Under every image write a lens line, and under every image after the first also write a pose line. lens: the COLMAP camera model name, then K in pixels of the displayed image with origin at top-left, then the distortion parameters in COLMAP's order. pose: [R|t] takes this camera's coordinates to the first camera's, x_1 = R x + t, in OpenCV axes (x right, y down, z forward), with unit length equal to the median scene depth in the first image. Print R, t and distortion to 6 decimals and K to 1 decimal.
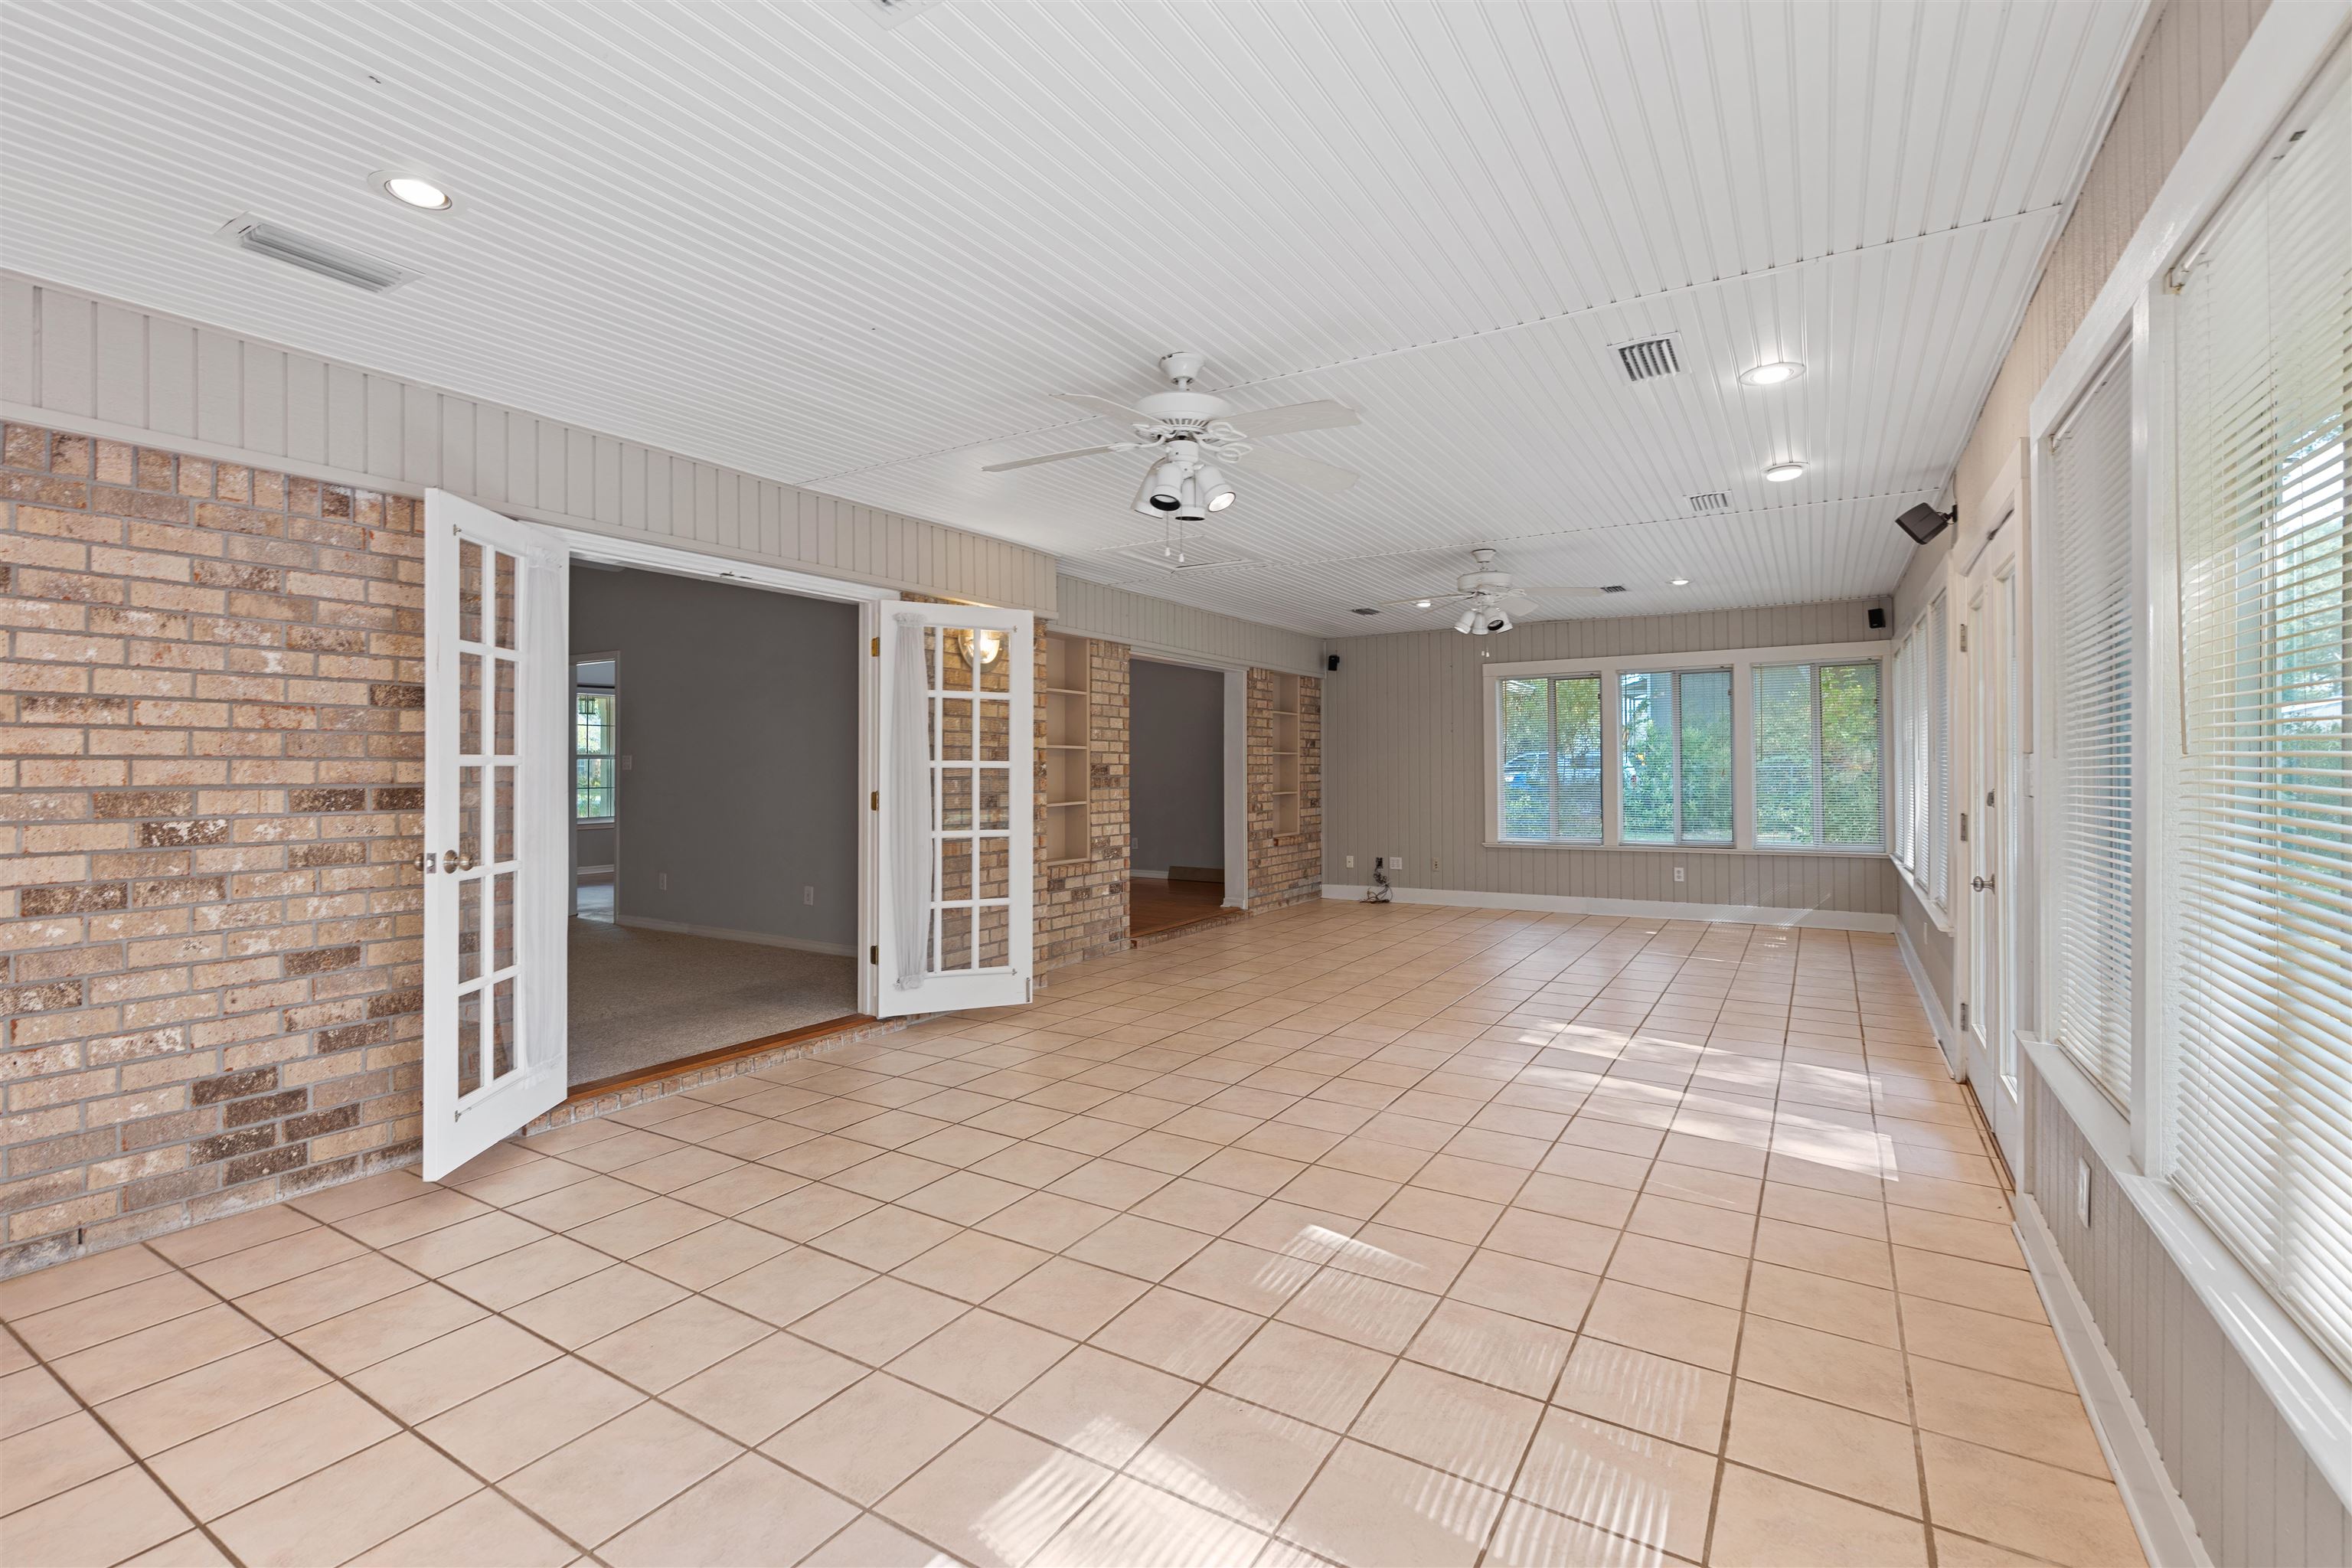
lens RADIAL K [[1065.4, 0, 1160.8], [0, 1065.4, 752.6], [0, 0, 1]] dist [-0.005071, 0.000260]
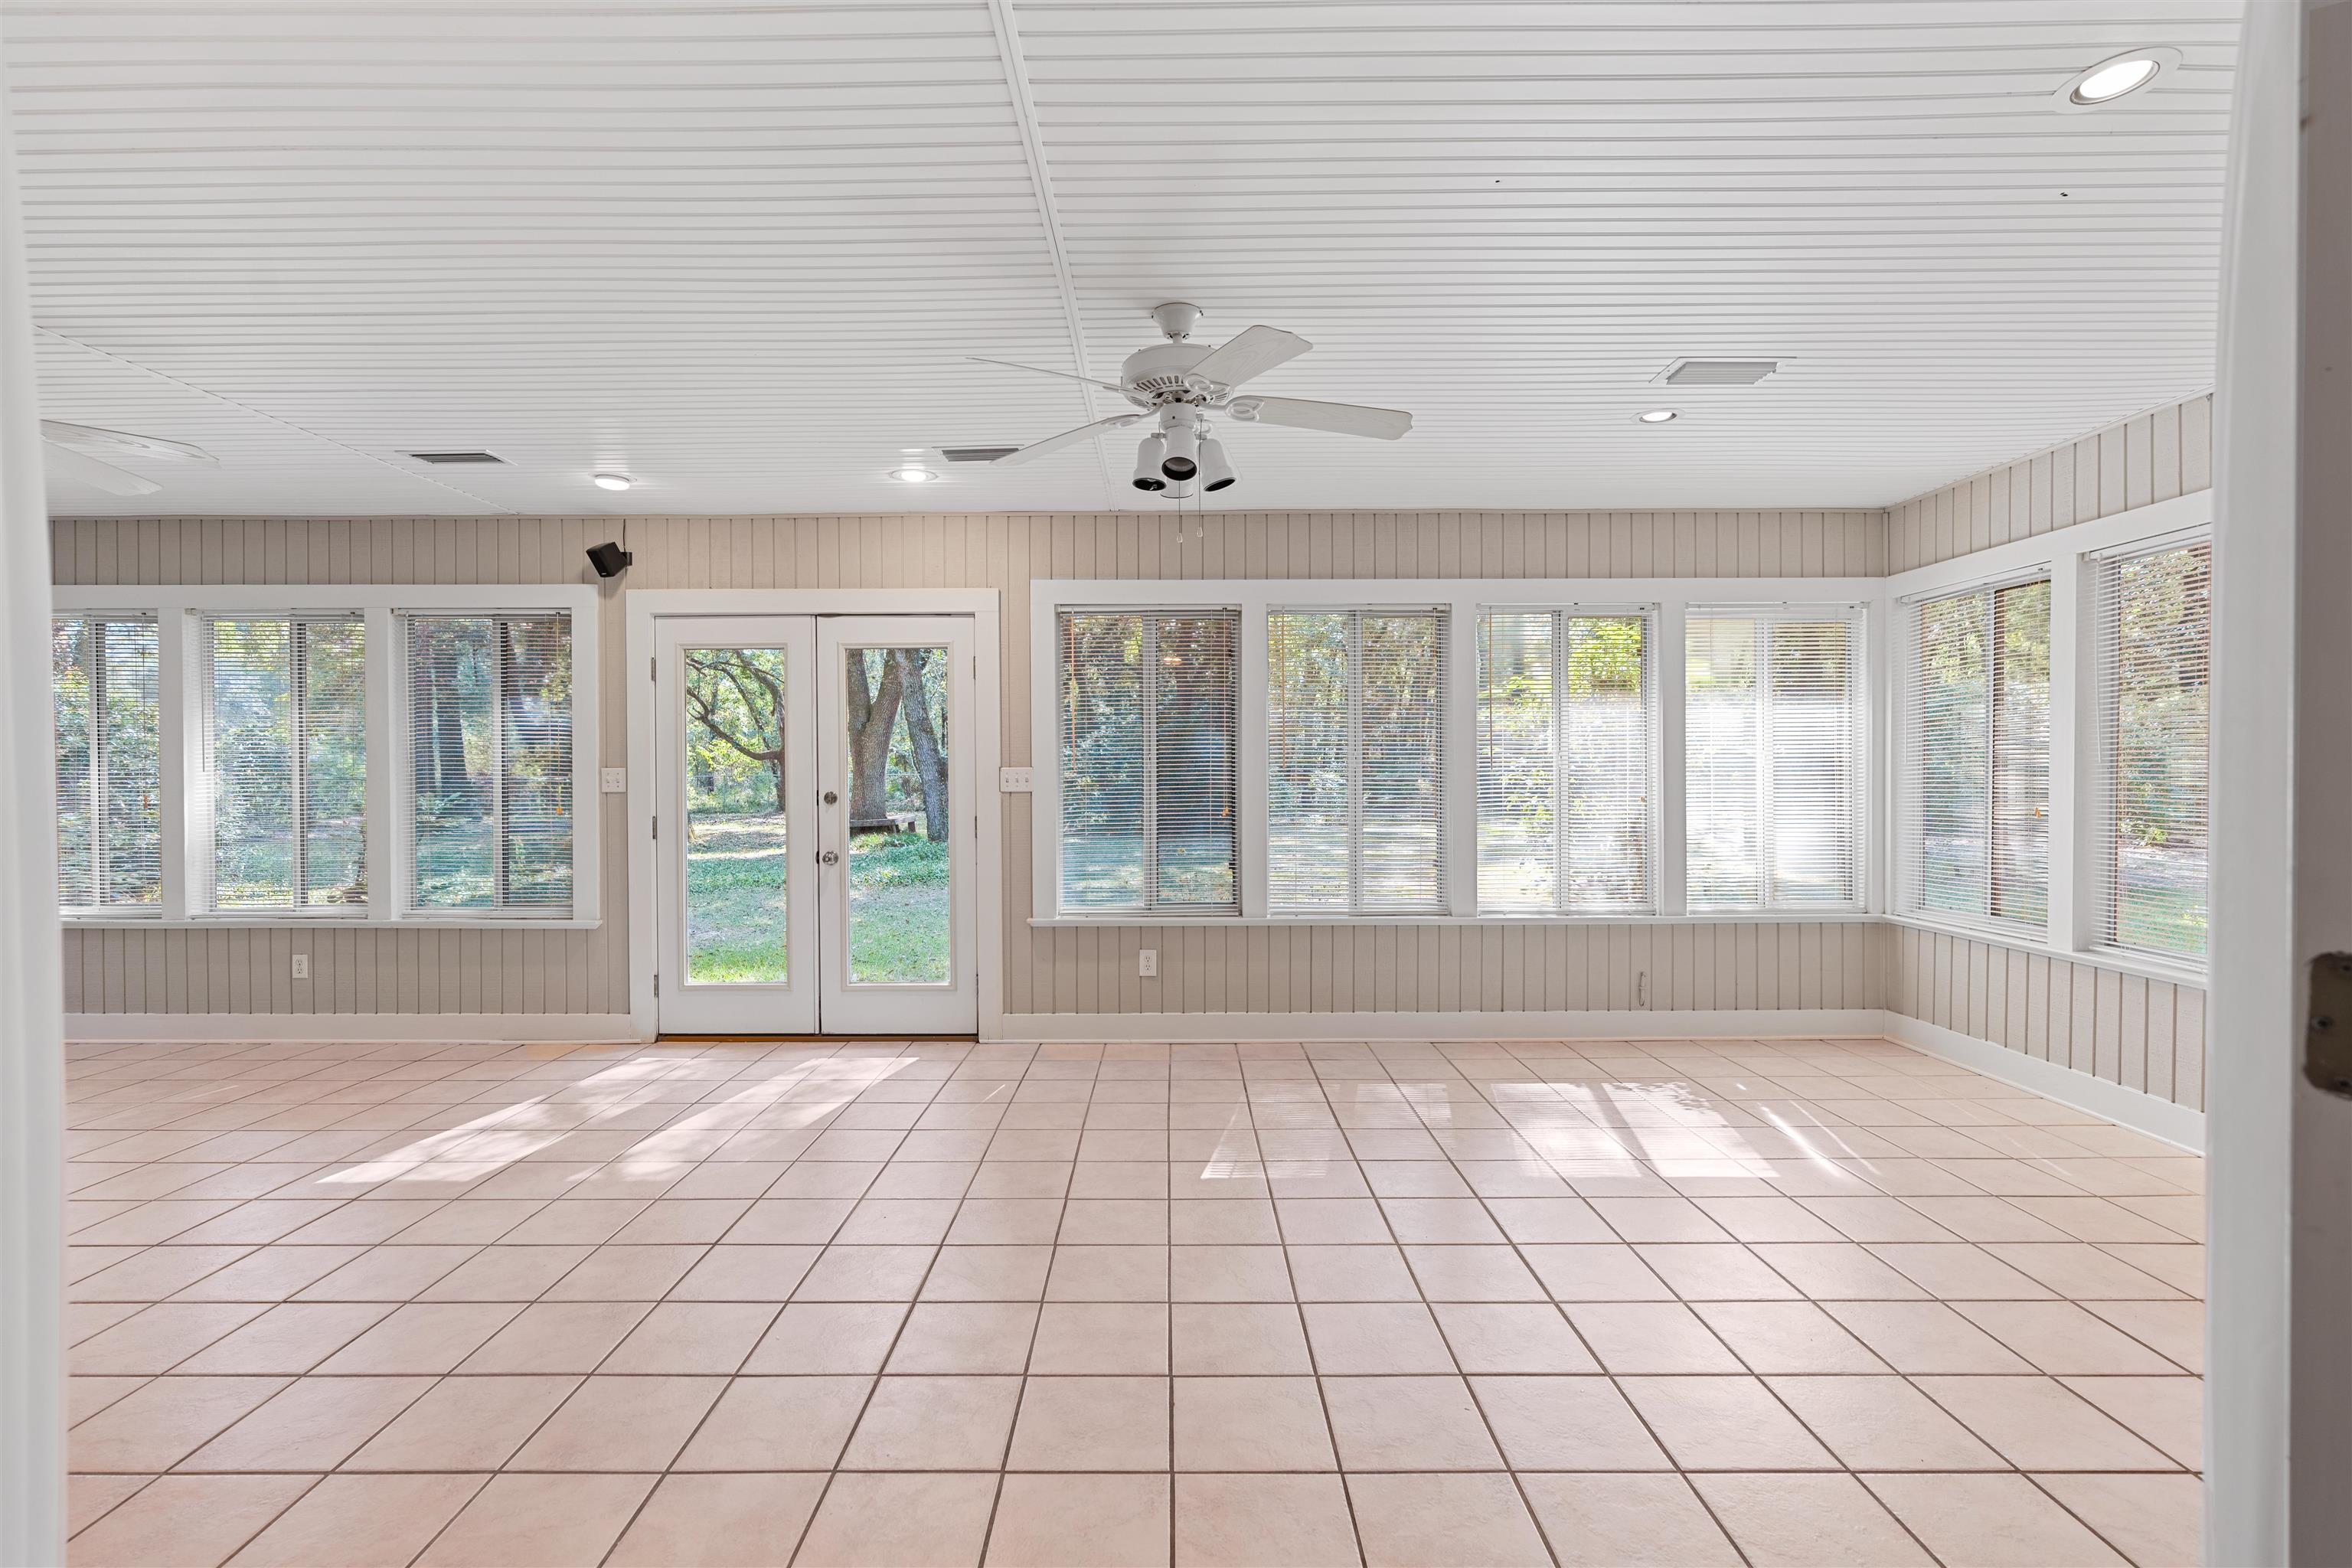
lens RADIAL K [[1050.7, 0, 1167.8], [0, 1050.7, 781.2], [0, 0, 1]] dist [-0.002929, 0.001198]
pose [[-0.517965, -0.004334, 0.855391, -0.800235], [0.002333, 0.999976, 0.006479, 0.016811], [-0.855399, 0.005351, -0.517942, 1.622371]]
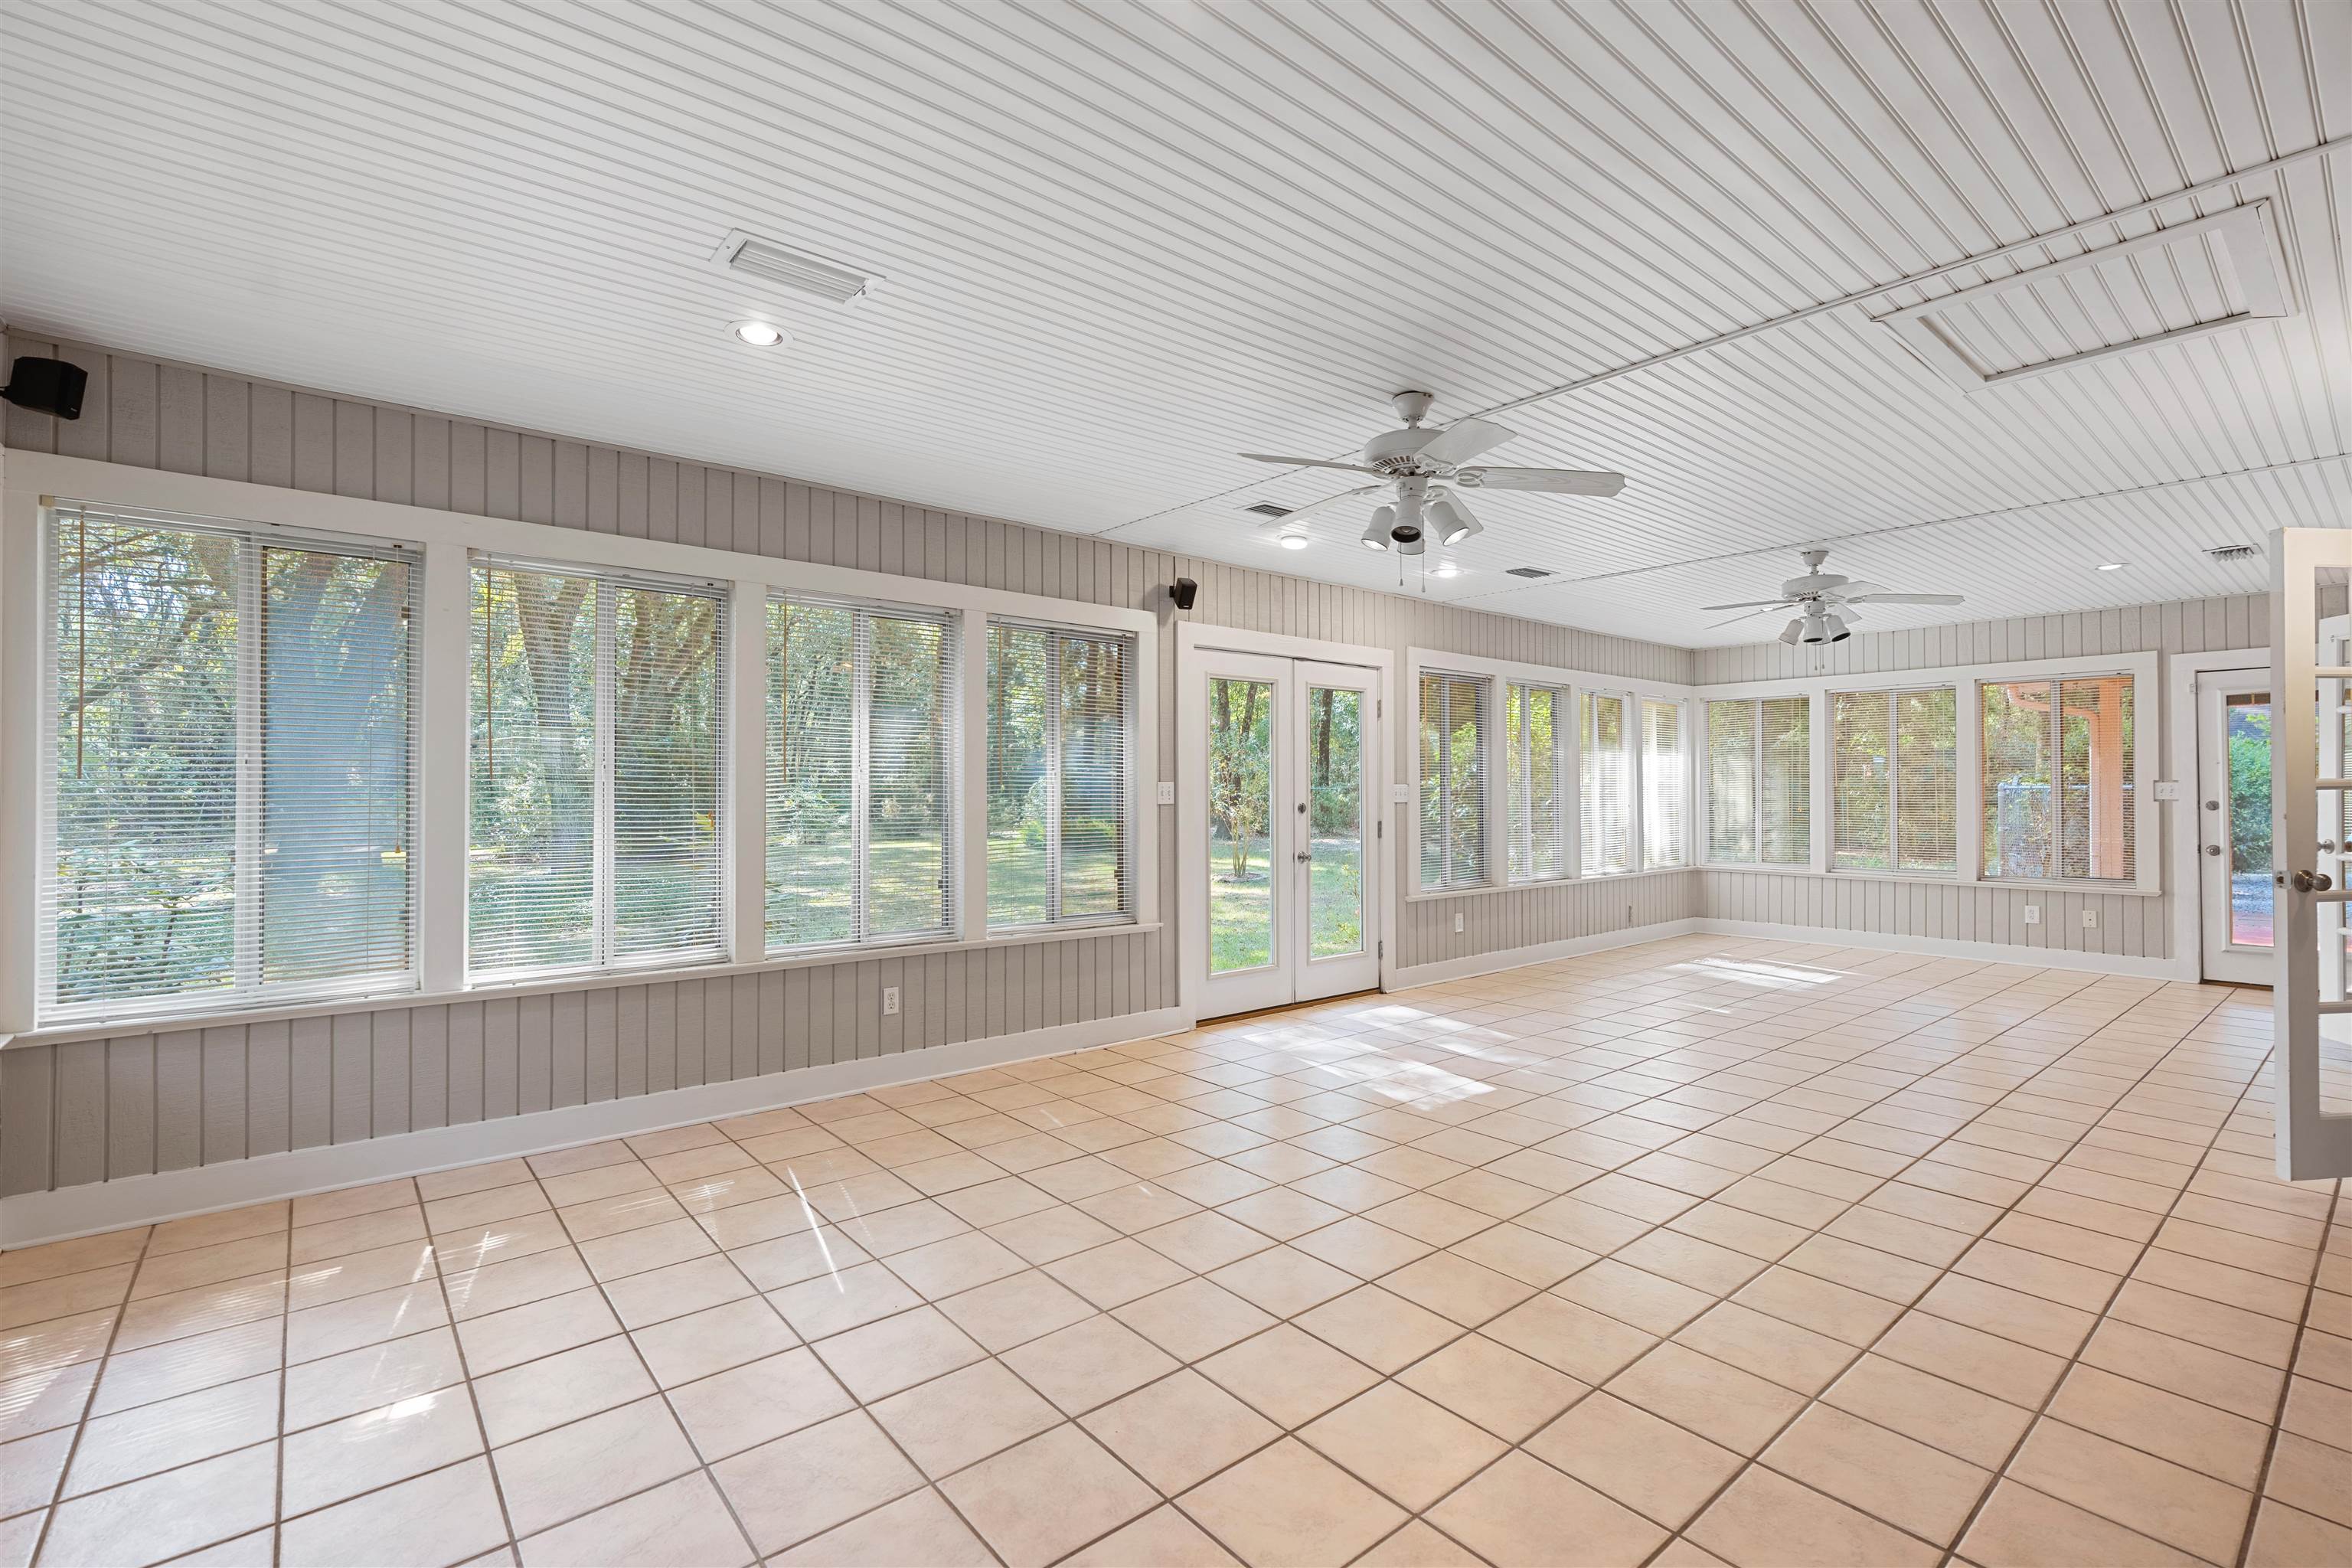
lens RADIAL K [[1050.7, 0, 1167.8], [0, 1050.7, 781.2], [0, 0, 1]] dist [-0.002929, 0.001198]
pose [[-0.946249, 0.008895, 0.323316, 0.397161], [0.003697, 0.999854, -0.016689, 0.032739], [-0.323417, -0.014596, -0.946144, 3.118331]]
